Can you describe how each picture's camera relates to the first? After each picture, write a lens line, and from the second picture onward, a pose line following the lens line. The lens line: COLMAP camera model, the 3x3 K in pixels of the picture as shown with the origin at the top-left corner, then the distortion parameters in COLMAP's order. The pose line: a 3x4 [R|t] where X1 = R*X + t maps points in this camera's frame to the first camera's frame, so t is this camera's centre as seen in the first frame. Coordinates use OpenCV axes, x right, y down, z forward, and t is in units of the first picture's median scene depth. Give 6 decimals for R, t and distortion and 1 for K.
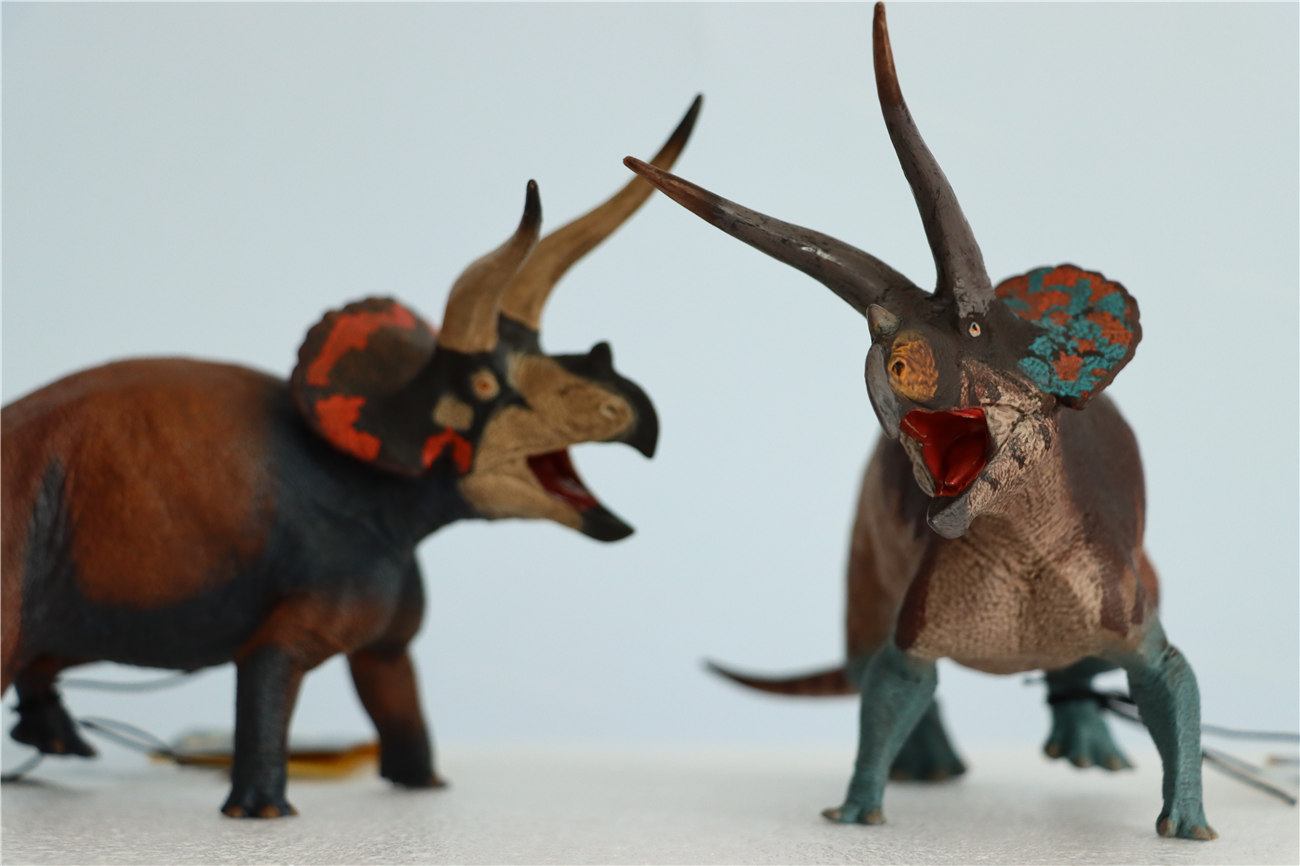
lens RADIAL K [[2900.1, 0, 617.5], [0, 2900.1, 482.0], [0, 0, 1]] dist [0.142513, 0.000000]
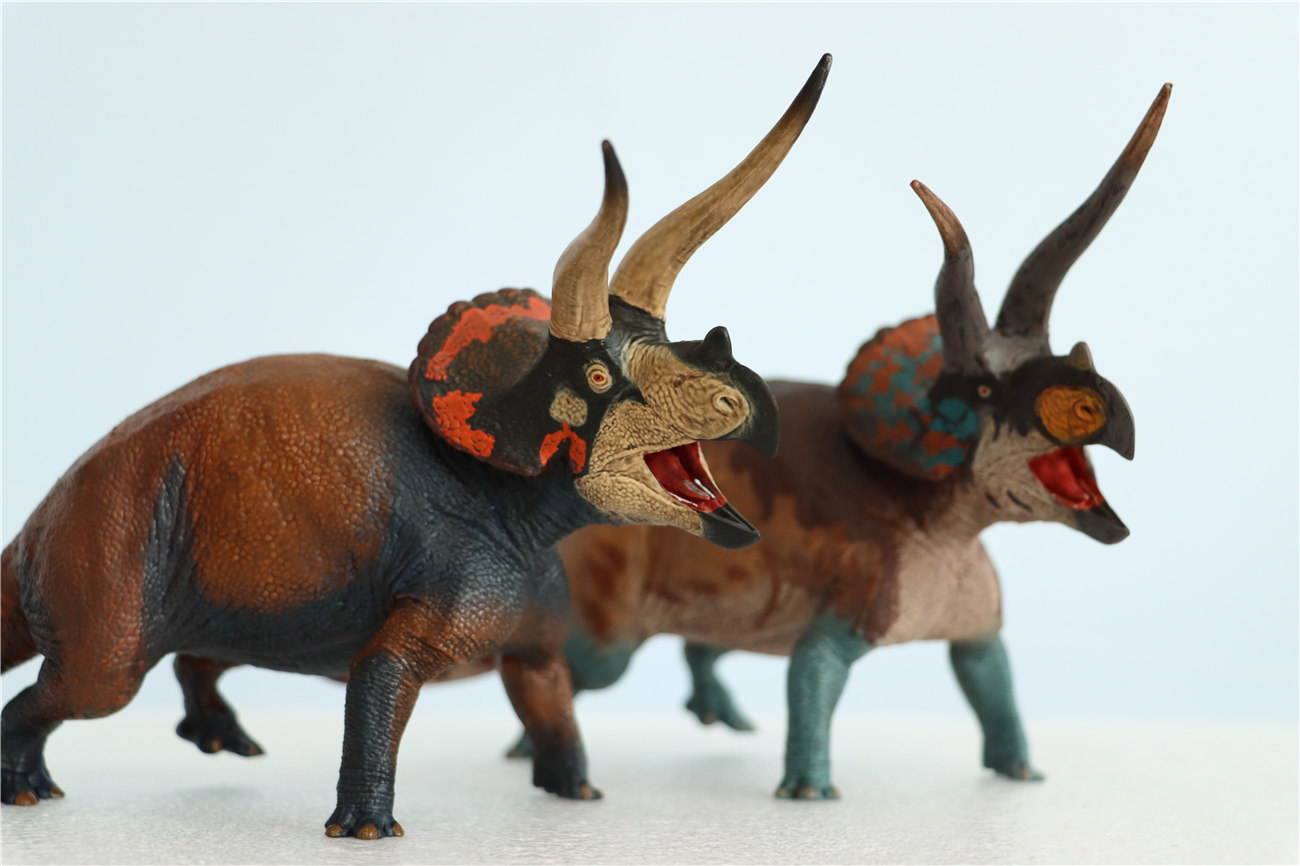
lens RADIAL K [[2048.0, 0, 650.2], [0, 2048.0, 471.6], [0, 0, 1]] dist [0.086413, 0.000000]
pose [[0.982472, 0.001130, -0.186409, 0.091448], [-0.002162, 0.999983, -0.005332, 0.000162], [0.186400, 0.005642, 0.982458, 0.355795]]
